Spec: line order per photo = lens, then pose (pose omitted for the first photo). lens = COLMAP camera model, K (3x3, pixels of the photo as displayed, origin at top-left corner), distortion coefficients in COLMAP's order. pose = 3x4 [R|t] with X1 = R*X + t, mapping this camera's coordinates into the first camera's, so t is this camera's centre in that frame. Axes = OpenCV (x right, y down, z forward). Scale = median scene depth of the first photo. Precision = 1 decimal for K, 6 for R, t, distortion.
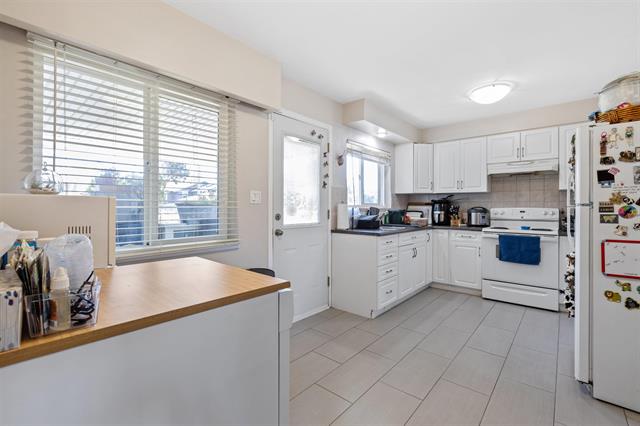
lens RADIAL K [[285.4, 0, 319.0], [0, 285.4, 207.7], [0, 0, 1]] dist [-0.001516, -0.000654]
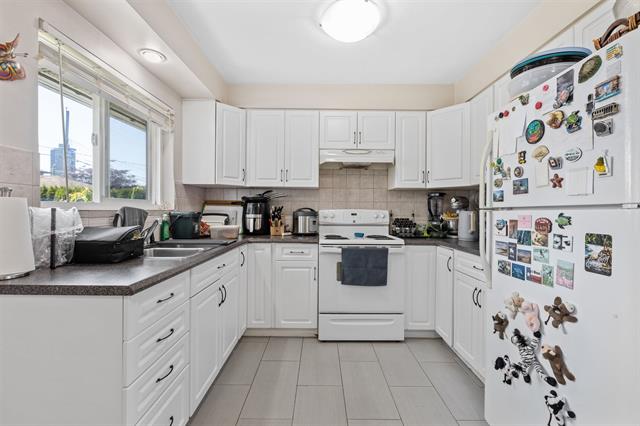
lens RADIAL K [[285.4, 0, 321.4], [0, 285.4, 212.2], [0, 0, 1]] dist [-0.001516, -0.000654]
pose [[0.754934, -0.003843, 0.655790, 0.117609], [-0.004717, 0.999925, 0.011289, -0.000629], [-0.655784, -0.011616, 0.754859, 0.441085]]
